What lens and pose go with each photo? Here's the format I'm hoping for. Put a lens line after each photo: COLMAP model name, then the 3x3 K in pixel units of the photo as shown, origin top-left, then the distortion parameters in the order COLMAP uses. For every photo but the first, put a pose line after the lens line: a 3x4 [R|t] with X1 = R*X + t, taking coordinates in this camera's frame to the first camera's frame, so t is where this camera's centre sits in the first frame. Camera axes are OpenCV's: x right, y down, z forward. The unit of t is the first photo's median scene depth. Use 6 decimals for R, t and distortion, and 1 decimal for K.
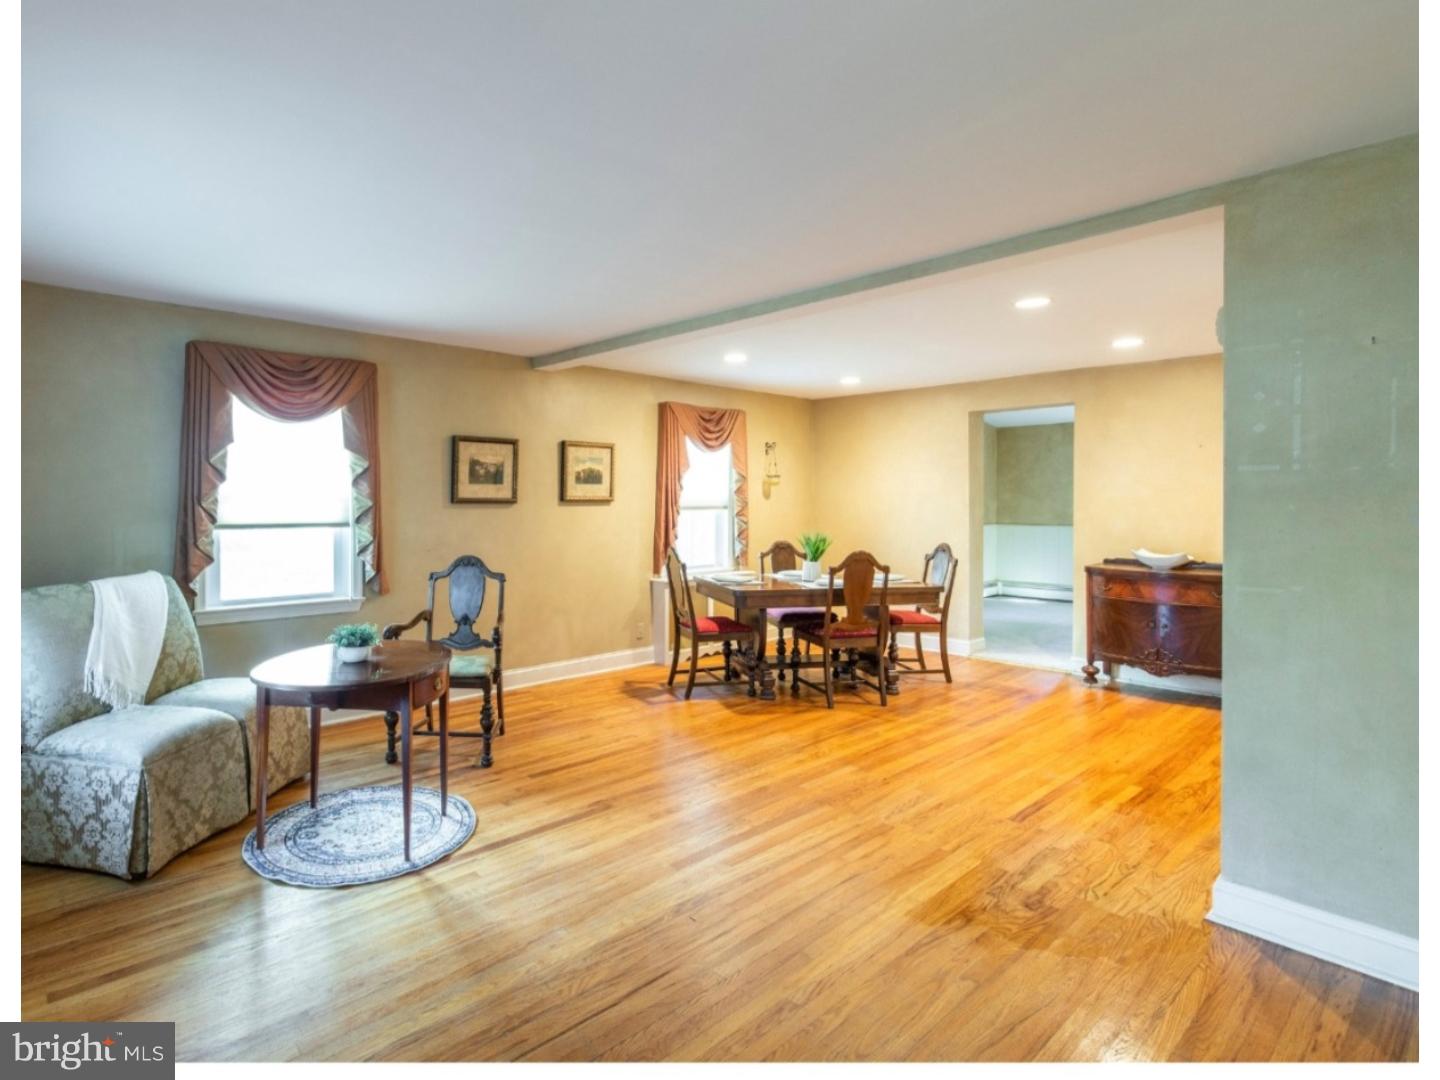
lens RADIAL K [[770.6, 0, 593.9], [0, 770.6, 501.6], [0, 0, 1]] dist [-0.000892, -0.000714]
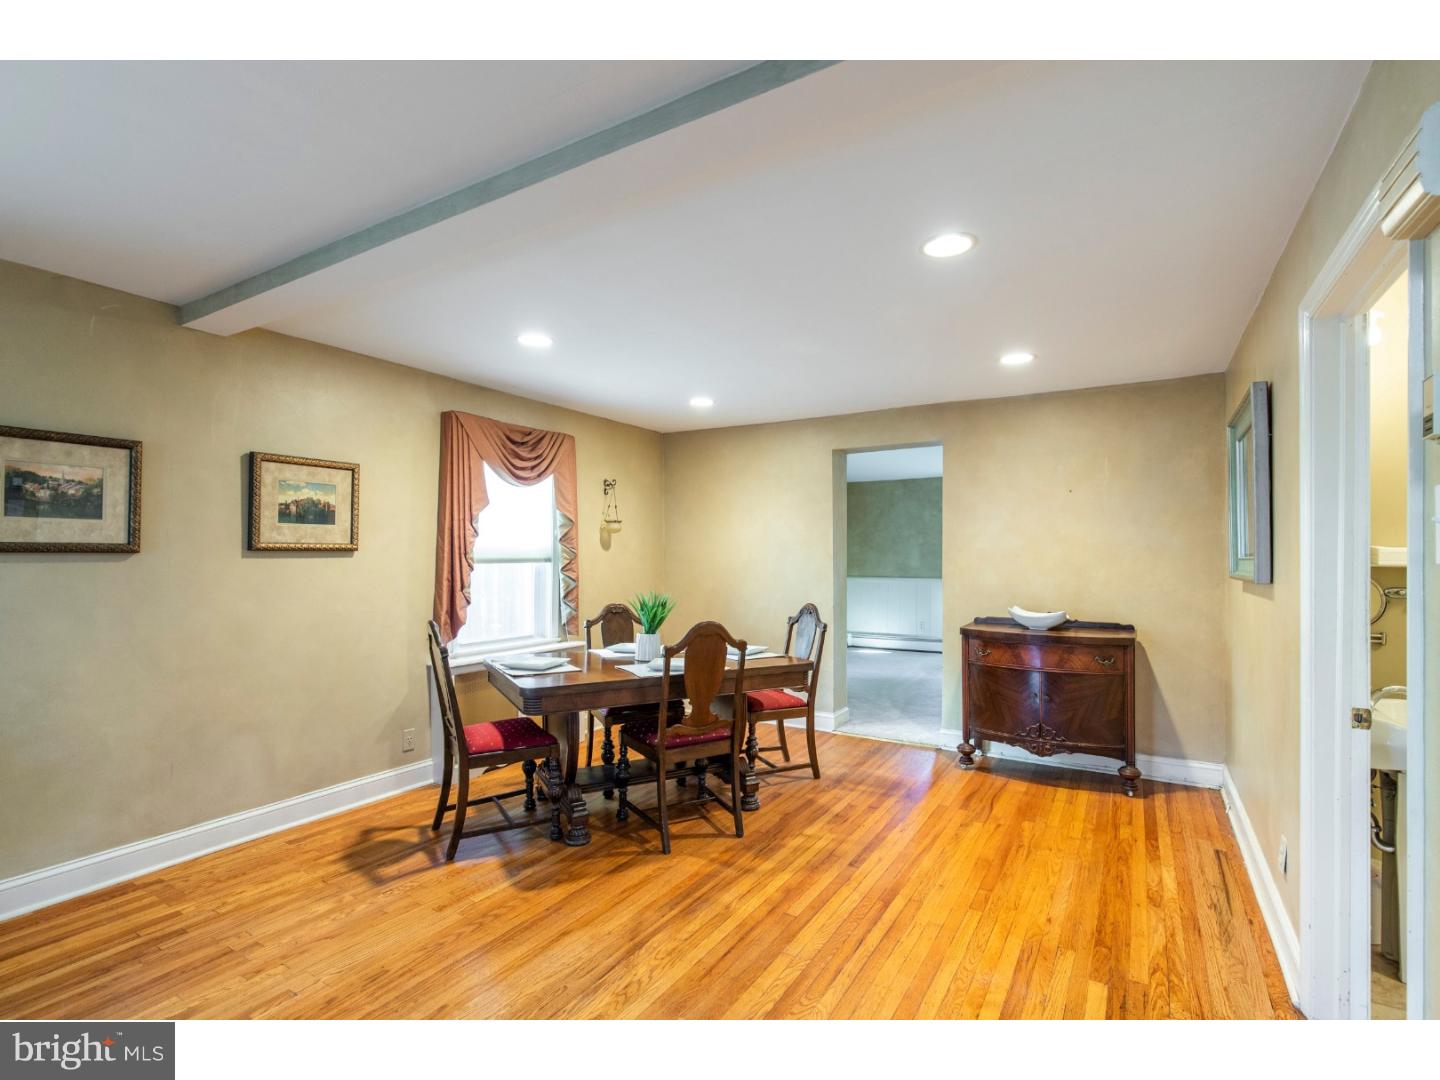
lens RADIAL K [[680.6, 0, 718.3], [0, 680.6, 545.2], [0, 0, 1]] dist [0.003143, -0.000278]
pose [[0.949282, 0.005772, 0.314374, 0.141228], [-0.000954, 0.999880, -0.015475, 0.003695], [-0.314426, 0.014390, 0.949173, 0.360648]]
